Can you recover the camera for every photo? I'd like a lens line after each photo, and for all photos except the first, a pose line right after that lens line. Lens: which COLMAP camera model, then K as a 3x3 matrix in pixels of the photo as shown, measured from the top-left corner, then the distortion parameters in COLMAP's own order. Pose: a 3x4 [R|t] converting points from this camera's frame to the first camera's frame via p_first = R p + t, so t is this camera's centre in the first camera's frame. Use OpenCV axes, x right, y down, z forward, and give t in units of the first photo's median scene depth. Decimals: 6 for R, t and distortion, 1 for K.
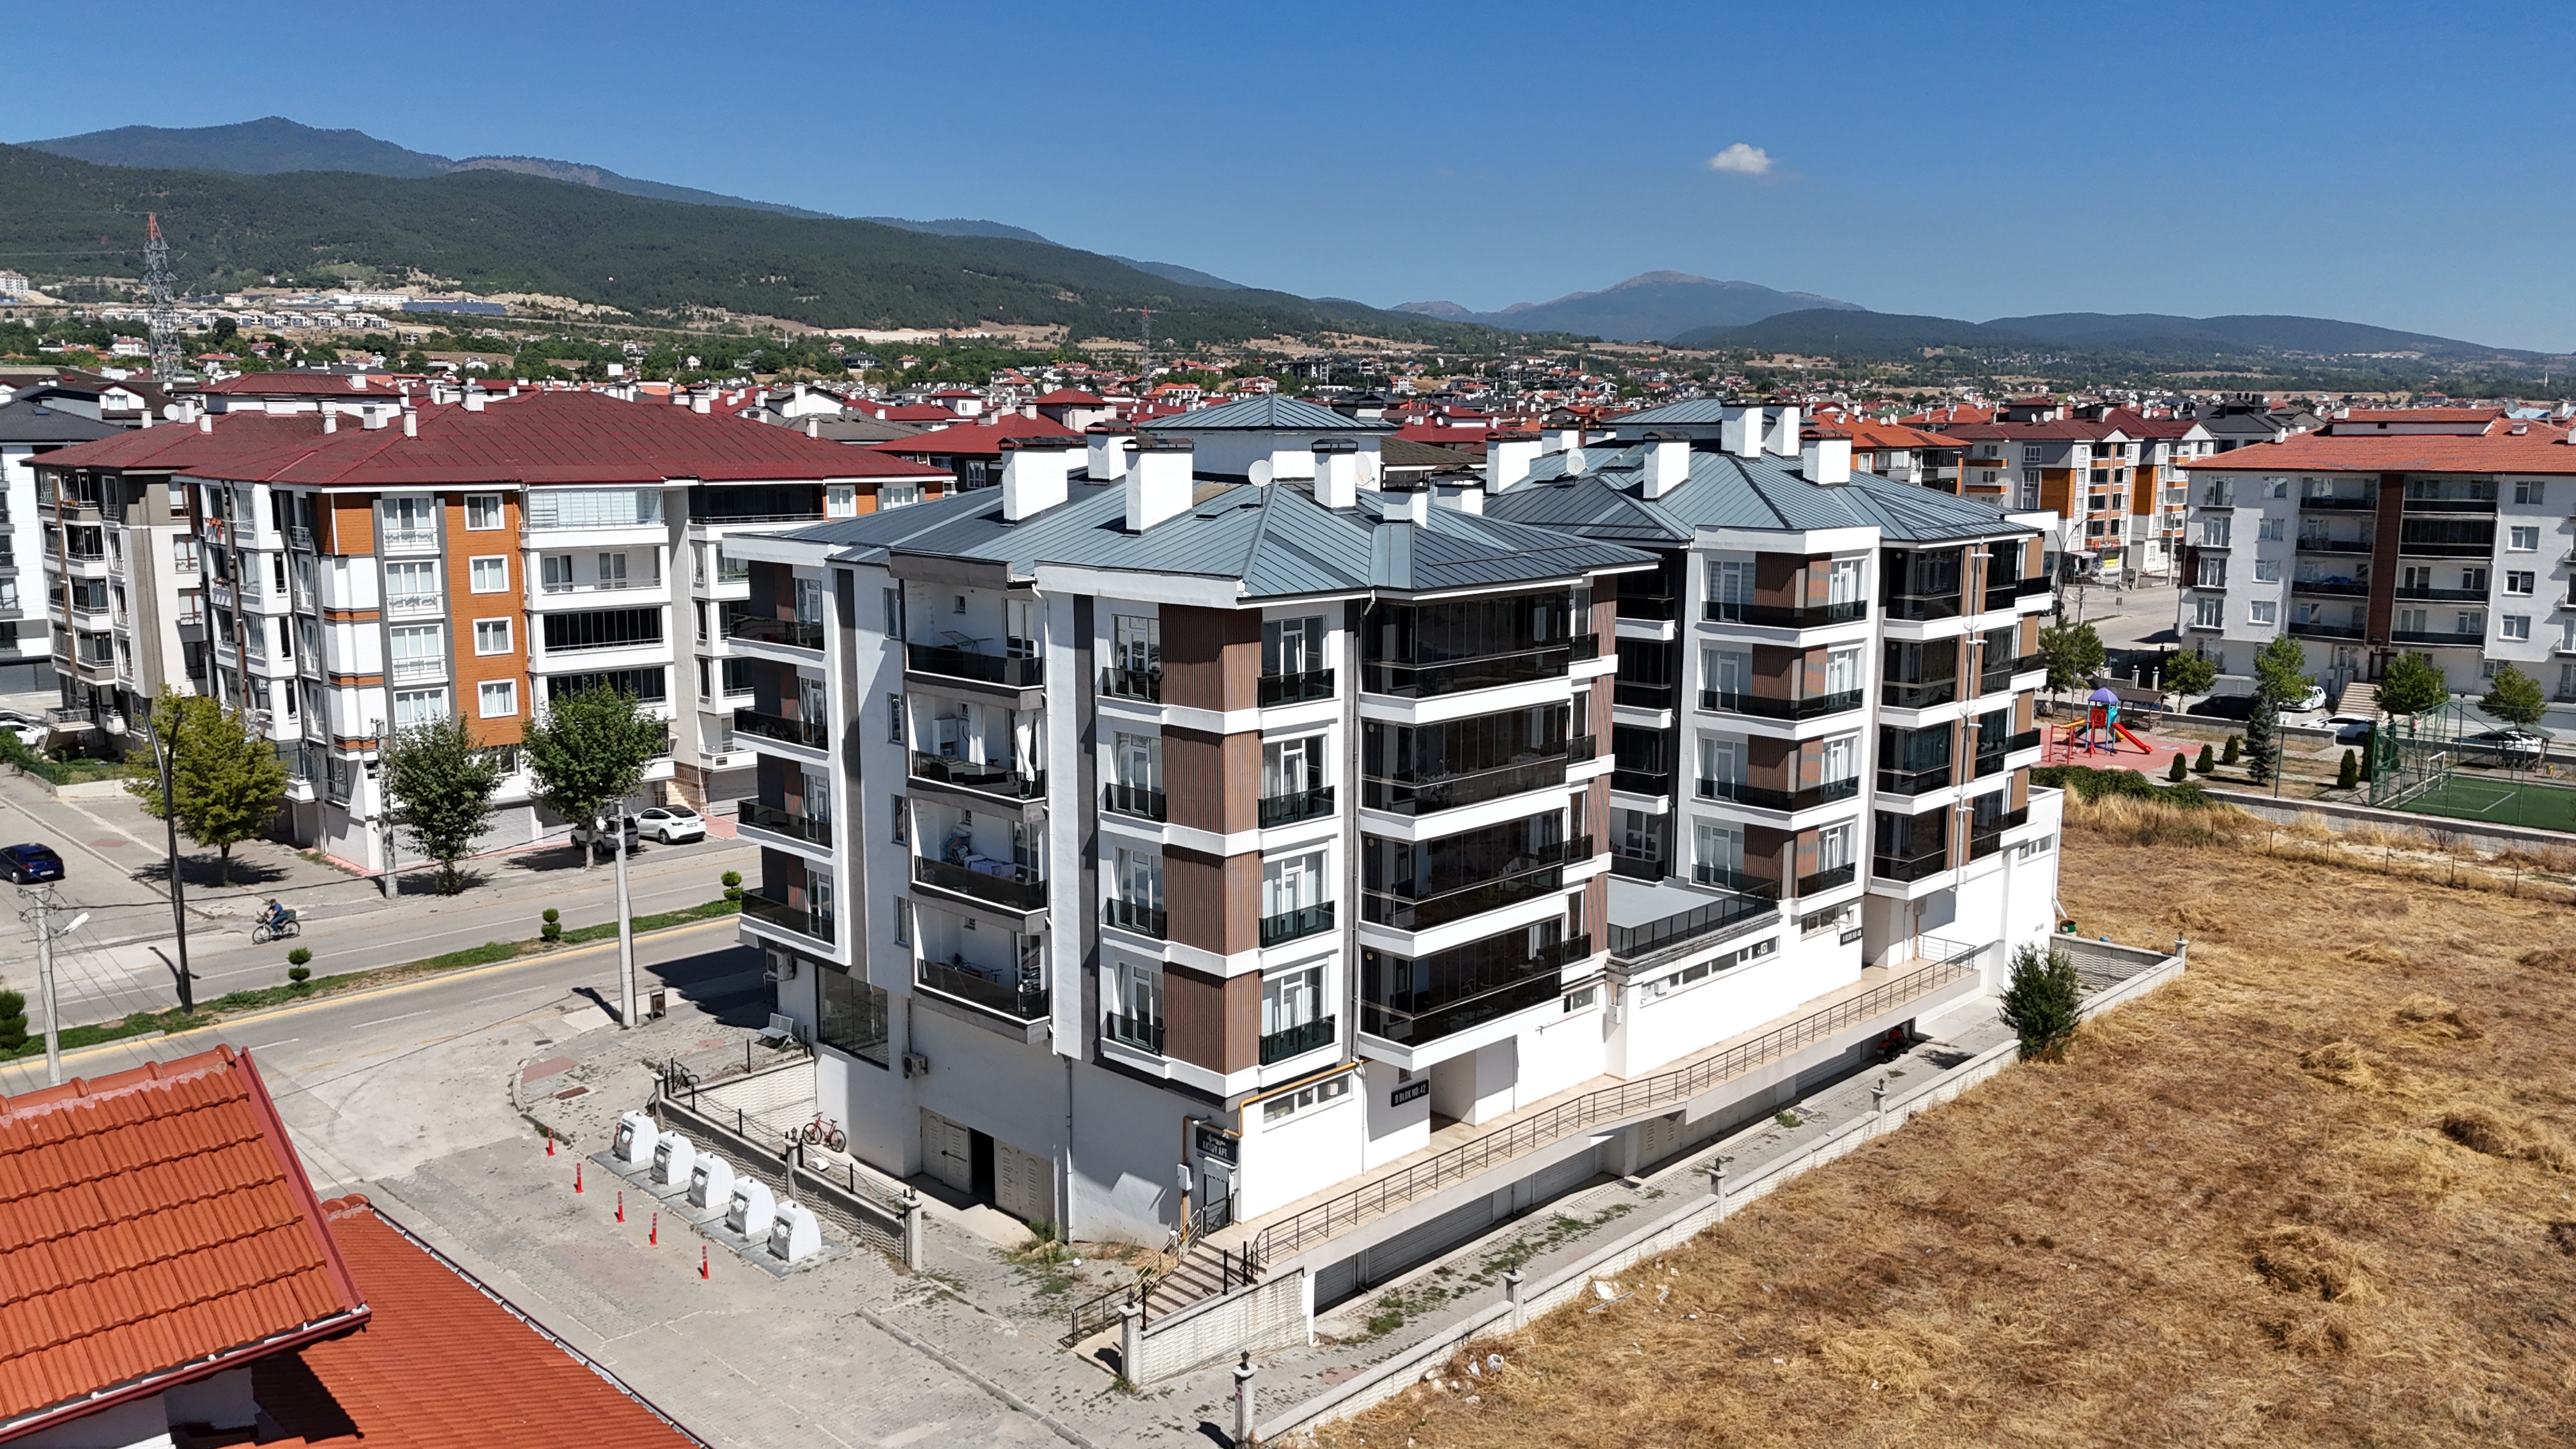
lens RADIAL K [[1903.6, 0, 1289.2], [0, 1903.6, 718.5], [0, 0, 1]] dist [0.068646, -0.062561]
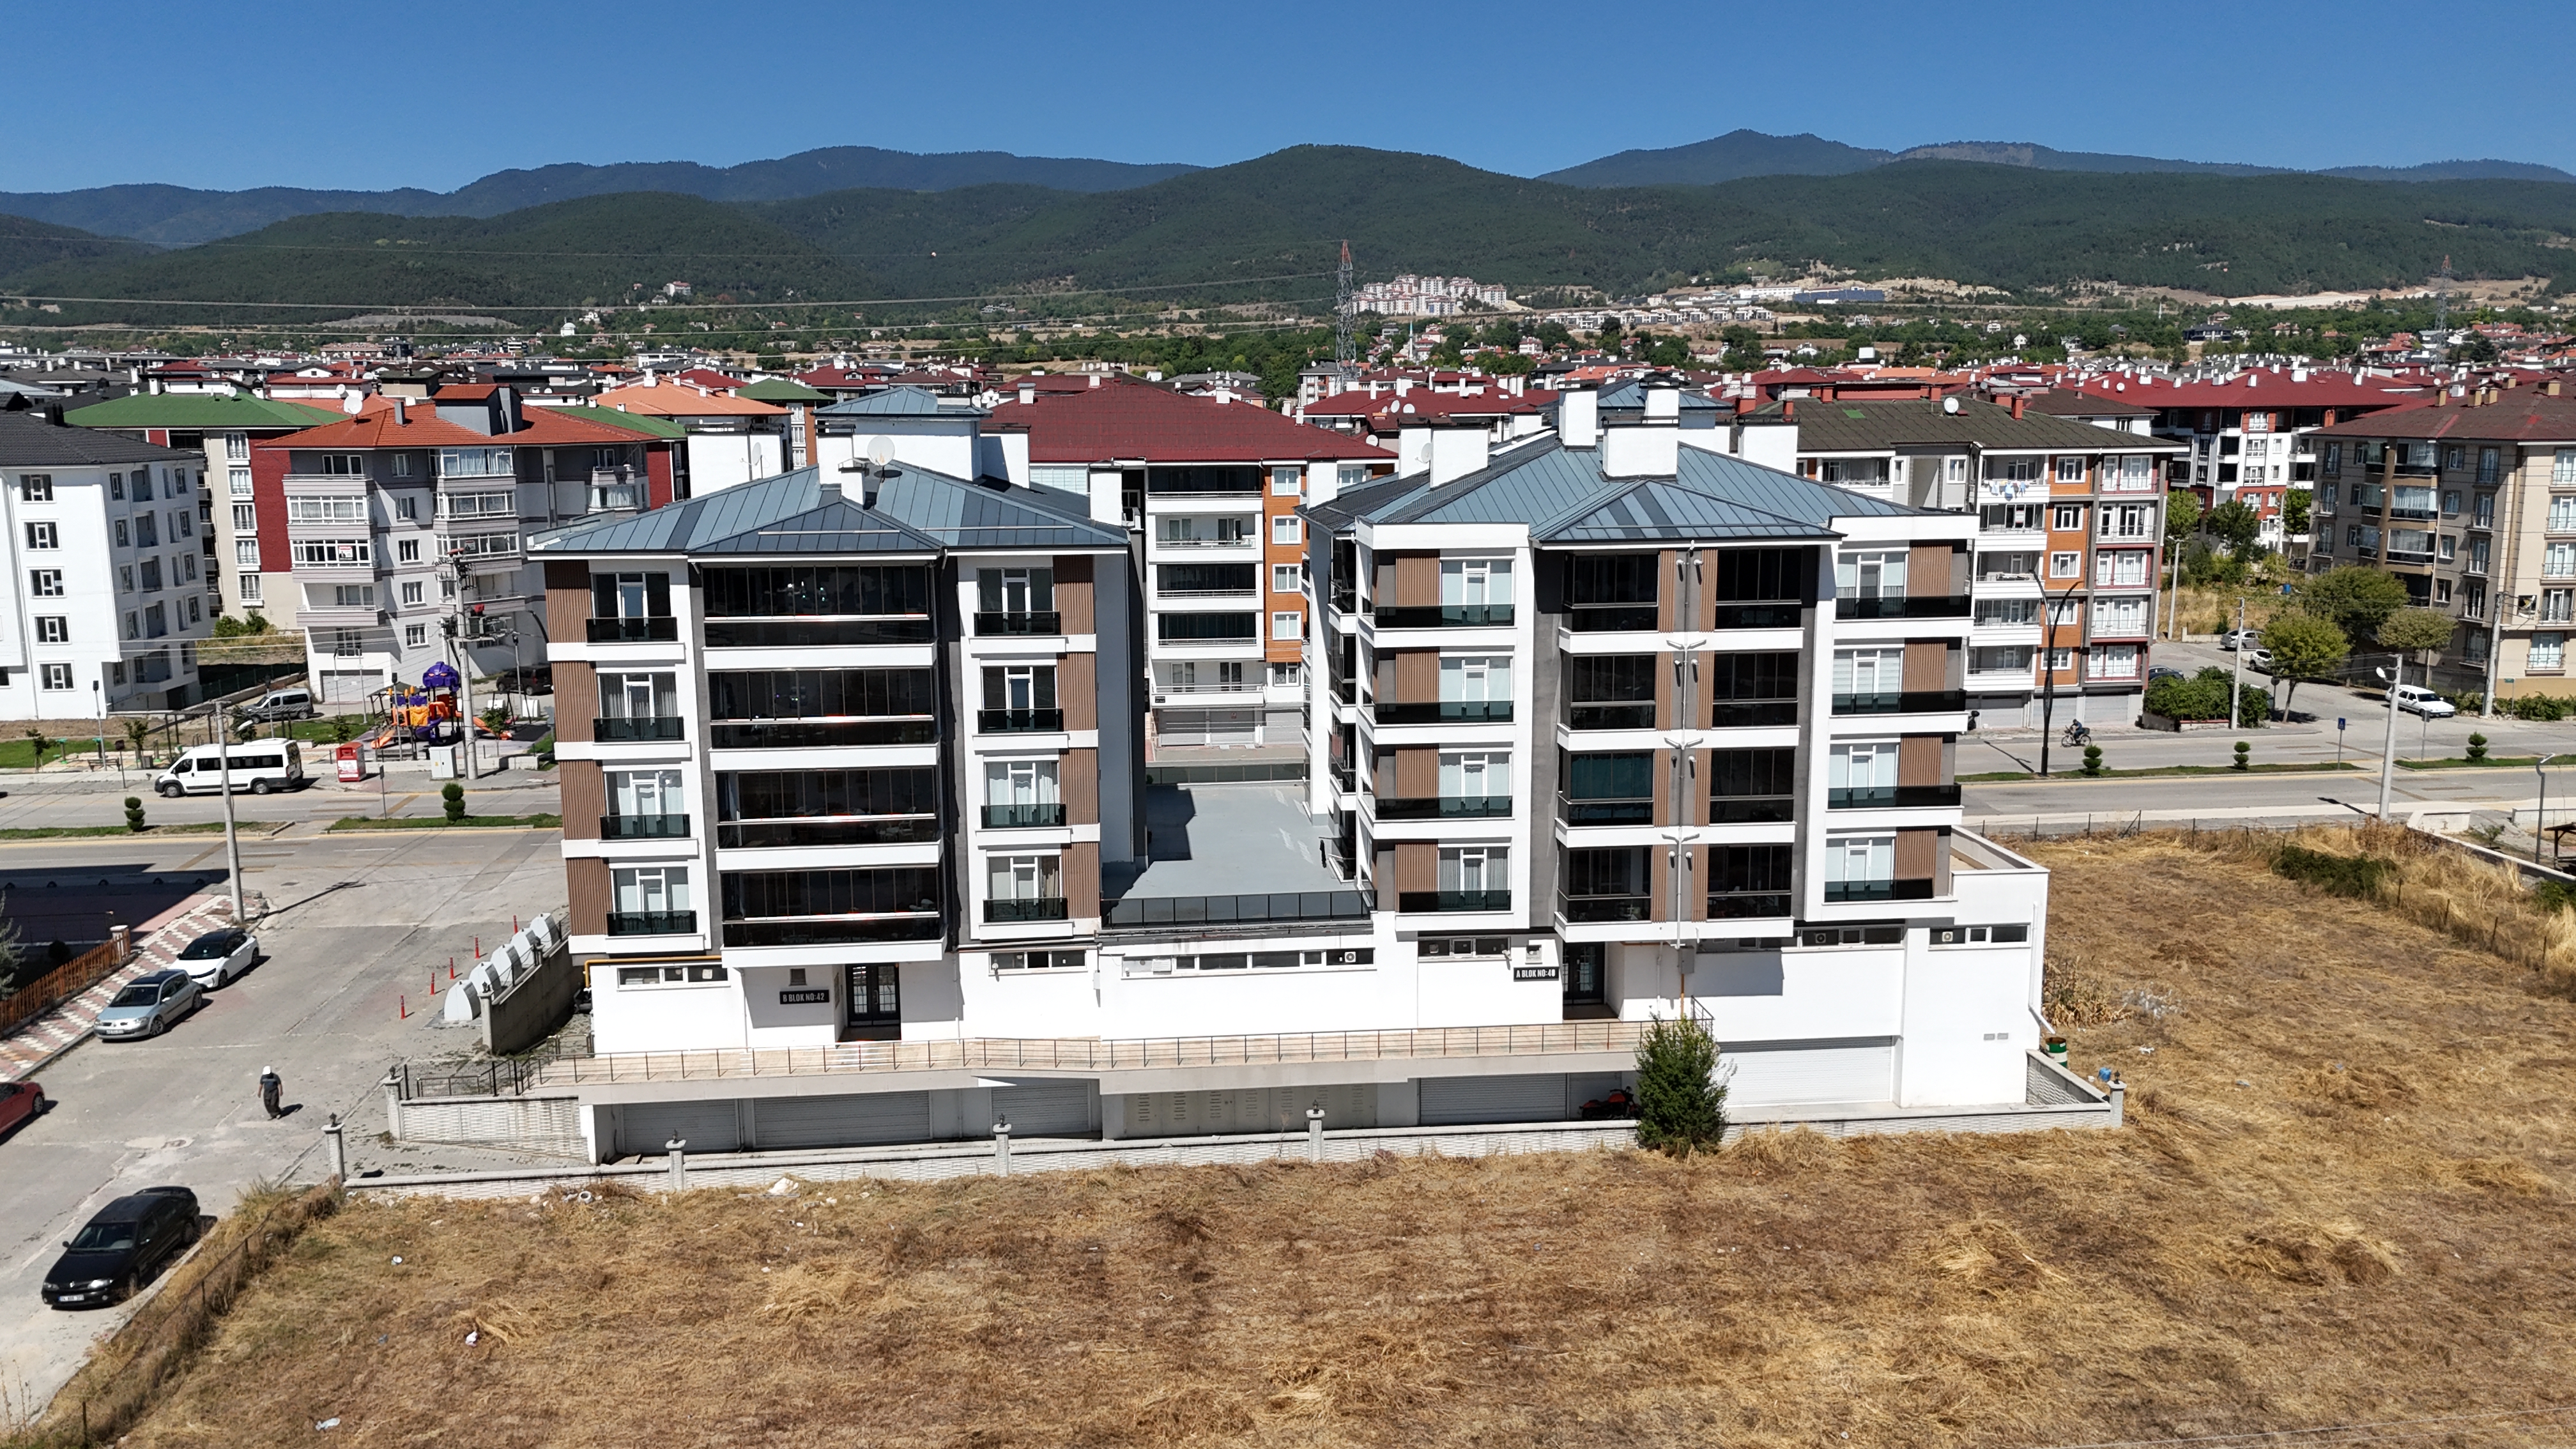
lens RADIAL K [[1903.6, 0, 1290.9], [0, 1903.6, 714.4], [0, 0, 1]] dist [0.068646, -0.062561]
pose [[0.766013, 0.095760, -0.635653, 0.731894], [-0.090866, 0.995043, 0.040402, -0.033299], [0.636371, 0.026811, 0.770917, 0.214616]]
